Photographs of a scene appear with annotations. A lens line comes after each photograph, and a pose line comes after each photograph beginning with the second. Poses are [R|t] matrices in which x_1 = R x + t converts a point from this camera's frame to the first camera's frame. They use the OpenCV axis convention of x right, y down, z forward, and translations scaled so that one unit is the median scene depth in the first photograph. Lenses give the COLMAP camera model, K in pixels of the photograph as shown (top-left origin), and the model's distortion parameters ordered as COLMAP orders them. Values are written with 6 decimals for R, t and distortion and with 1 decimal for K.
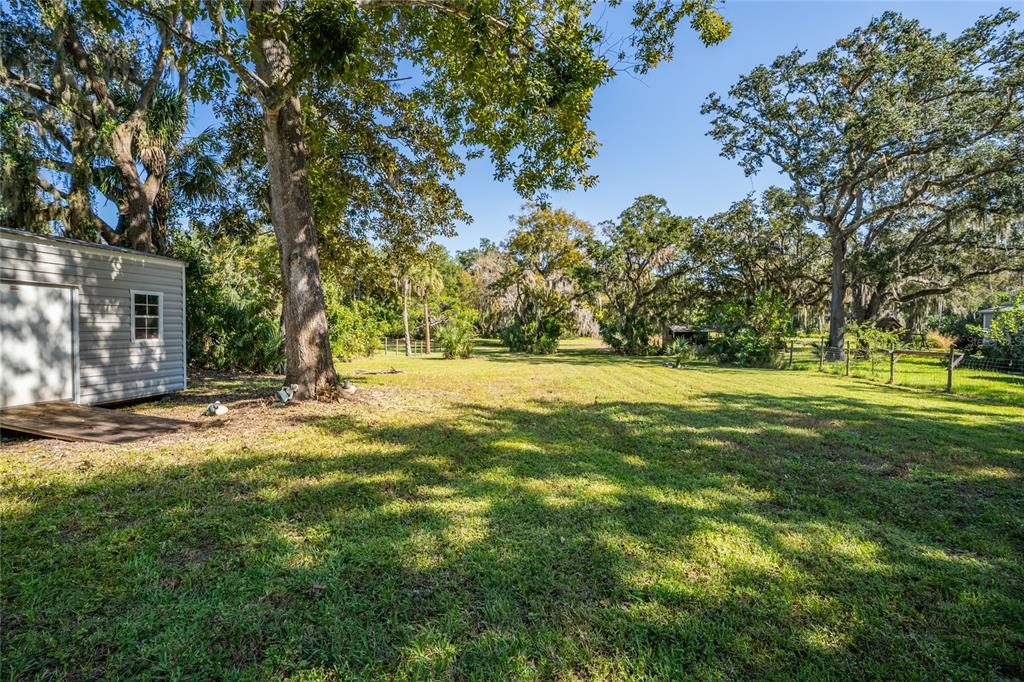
lens RADIAL K [[464.5, 0, 510.4], [0, 464.5, 338.1], [0, 0, 1]] dist [-0.007503, 0.003420]
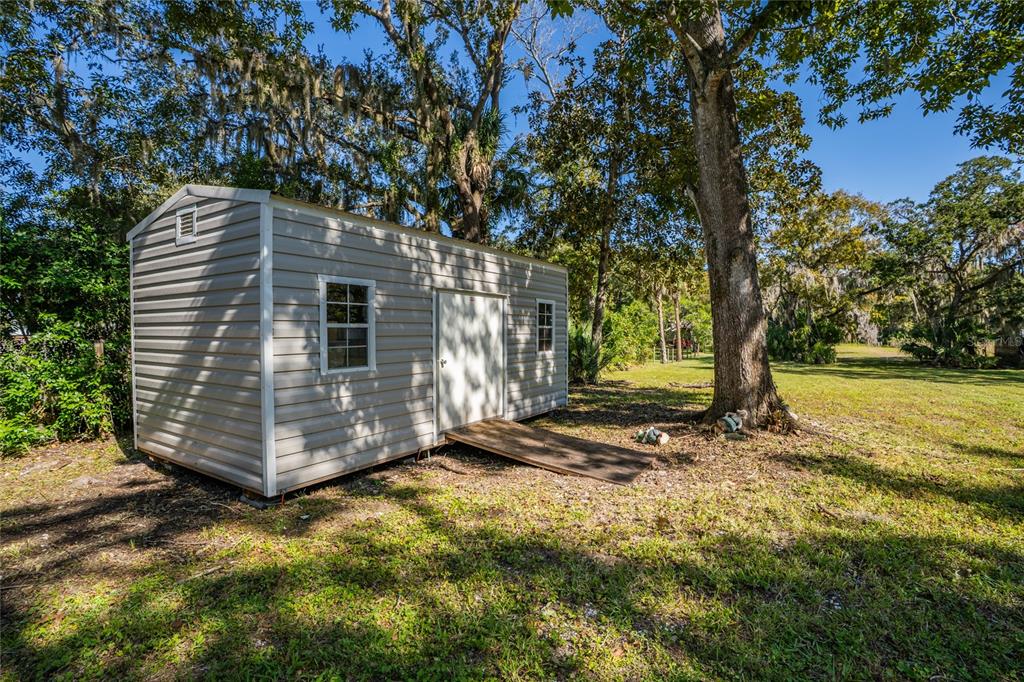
lens RADIAL K [[464.5, 0, 535.7], [0, 464.5, 333.6], [0, 0, 1]] dist [-0.007503, 0.003420]
pose [[0.934672, -0.004792, -0.355479, -0.489664], [-0.002048, 0.999820, -0.018864, -0.016208], [0.355506, 0.018360, 0.934494, 0.120899]]
